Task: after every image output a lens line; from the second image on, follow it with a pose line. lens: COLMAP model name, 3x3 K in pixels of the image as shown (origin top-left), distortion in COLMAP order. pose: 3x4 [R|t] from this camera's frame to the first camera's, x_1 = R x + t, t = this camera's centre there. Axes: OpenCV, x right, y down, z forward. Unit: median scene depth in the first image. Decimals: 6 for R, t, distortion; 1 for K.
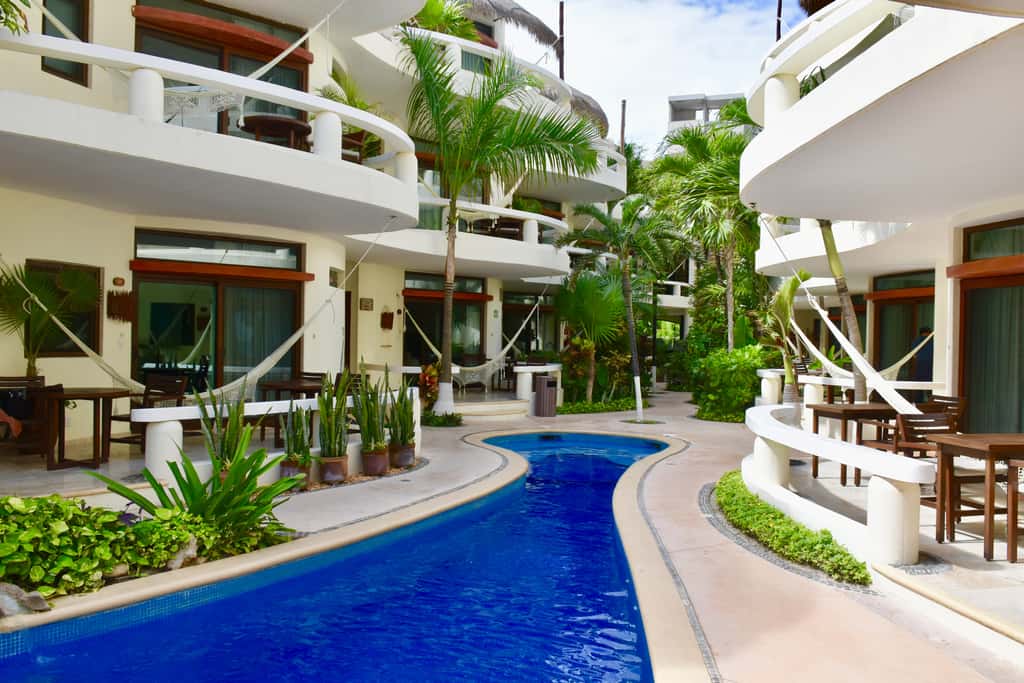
lens RADIAL K [[793.2, 0, 512.0], [0, 793.2, 341.5], [0, 0, 1]] dist [-0.057336, -0.003773]
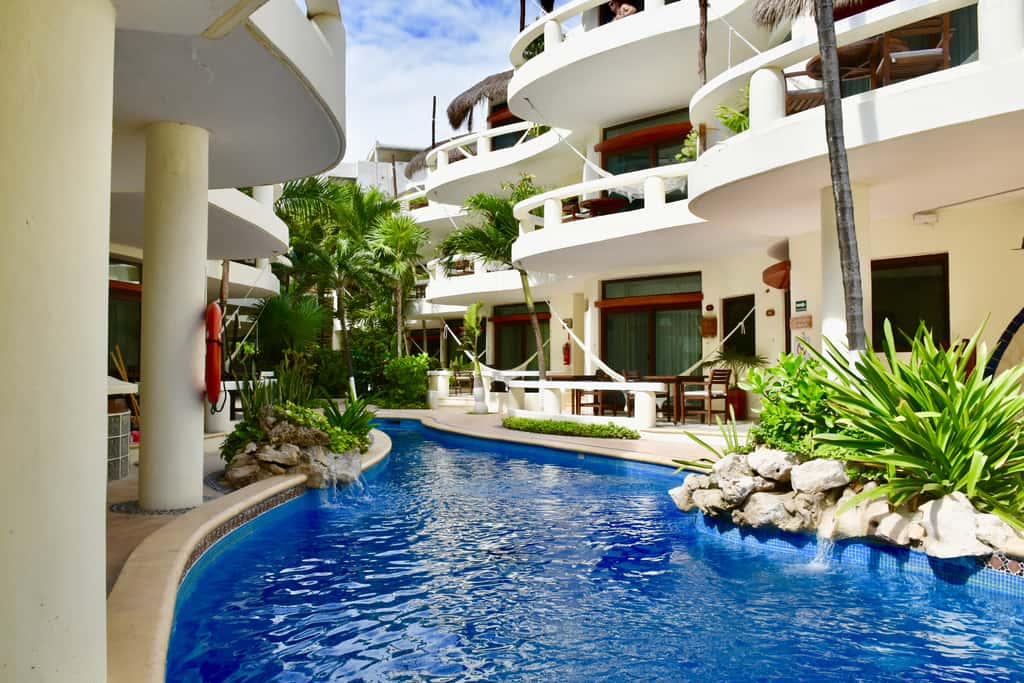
lens RADIAL K [[808.9, 0, 512.0], [0, 808.9, 341.5], [0, 0, 1]] dist [-0.027450, -0.000003]
pose [[0.801932, 0.005154, 0.597393, -0.425260], [0.016760, 0.999375, -0.031120, 0.031009], [-0.597180, 0.034969, 0.801345, -0.234064]]
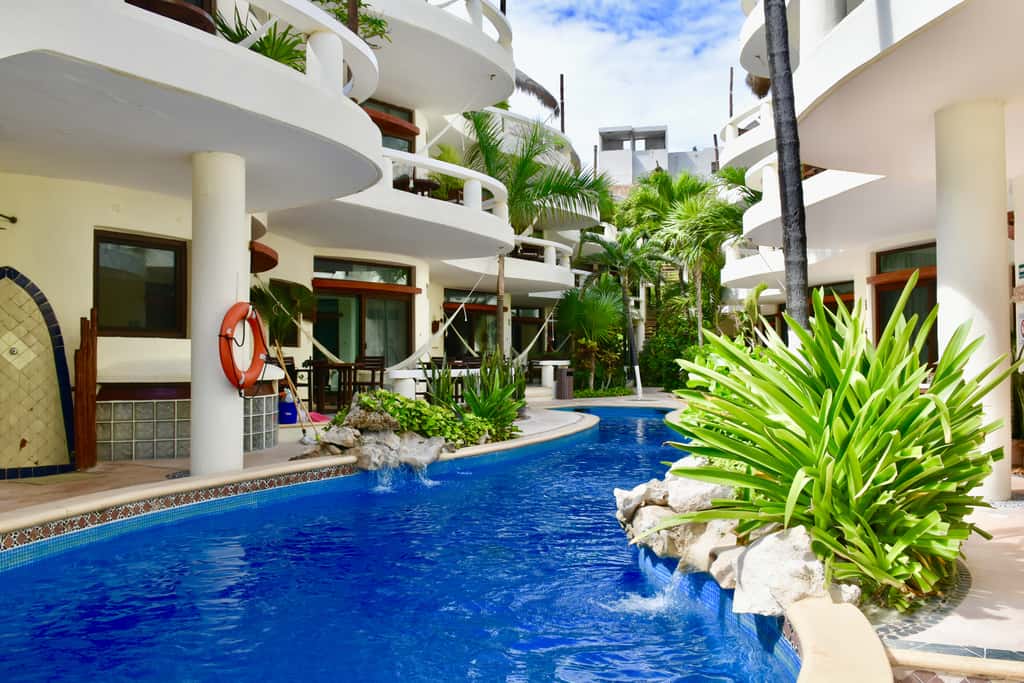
lens RADIAL K [[808.9, 0, 512.0], [0, 808.9, 341.5], [0, 0, 1]] dist [-0.027450, -0.000003]
pose [[0.993614, -0.019301, 0.111171, -0.192767], [0.022461, 0.999376, -0.027245, 0.035482], [-0.110576, 0.029568, 0.993428, -0.306141]]
